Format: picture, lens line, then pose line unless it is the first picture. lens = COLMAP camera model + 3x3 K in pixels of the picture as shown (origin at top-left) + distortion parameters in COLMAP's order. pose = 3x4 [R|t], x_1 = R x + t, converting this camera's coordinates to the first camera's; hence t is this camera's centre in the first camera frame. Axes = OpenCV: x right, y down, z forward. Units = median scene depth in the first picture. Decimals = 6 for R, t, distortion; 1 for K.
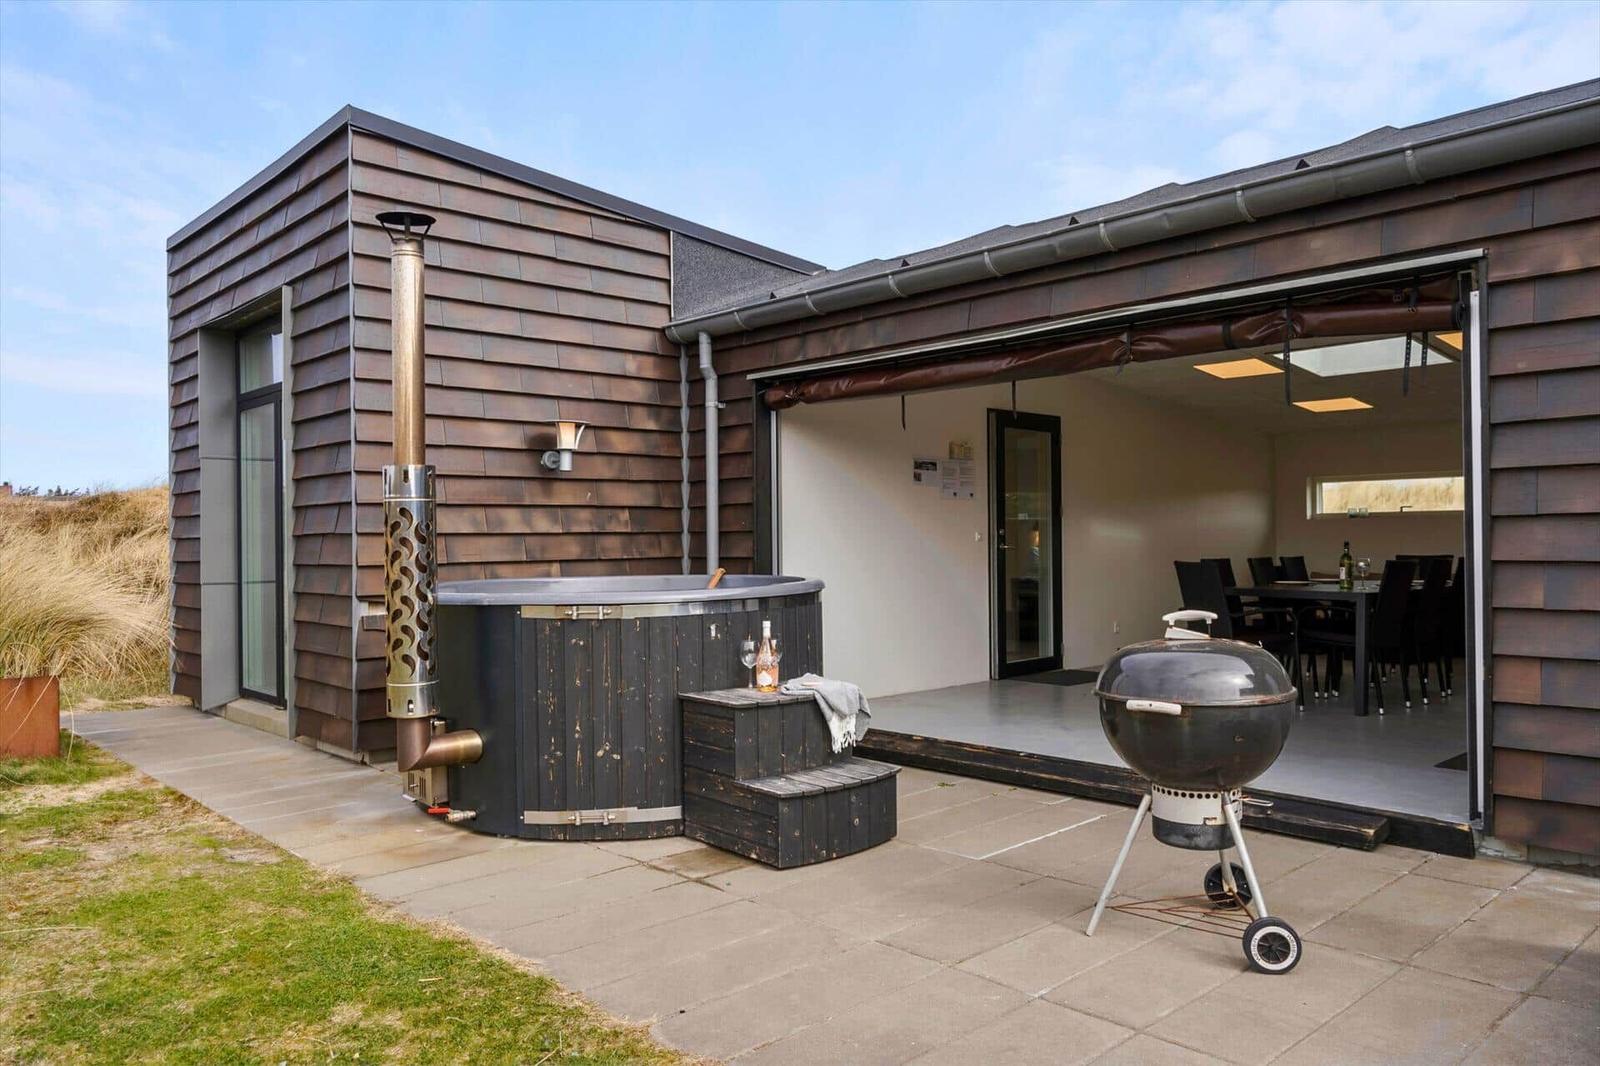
lens RADIAL K [[1129.4, 0, 797.1], [0, 1129.4, 533.5], [0, 0, 1]] dist [0.051430, 0.000693]
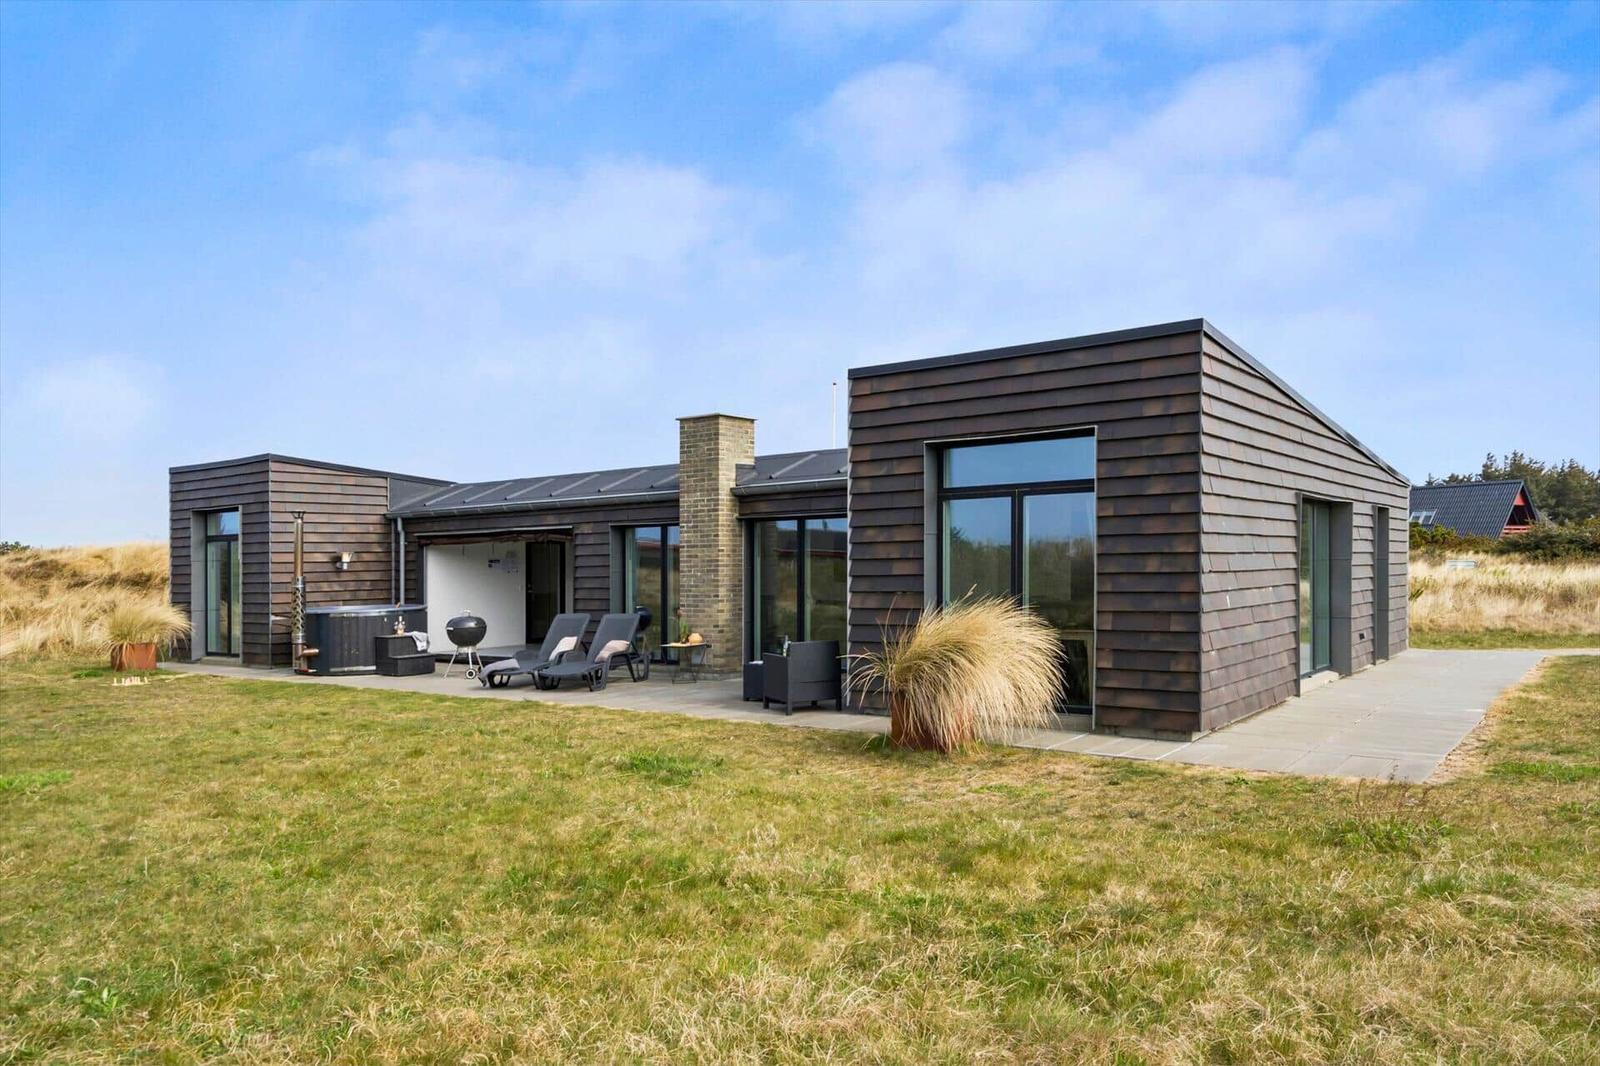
lens RADIAL K [[1092.3, 0, 808.8], [0, 1092.3, 539.7], [0, 0, 1]] dist [0.064656, 0.000997]
pose [[0.983344, -0.001571, 0.181747, 0.424628], [0.005235, 0.999793, -0.019683, -0.065006], [-0.181678, 0.020306, 0.983148, -1.889440]]
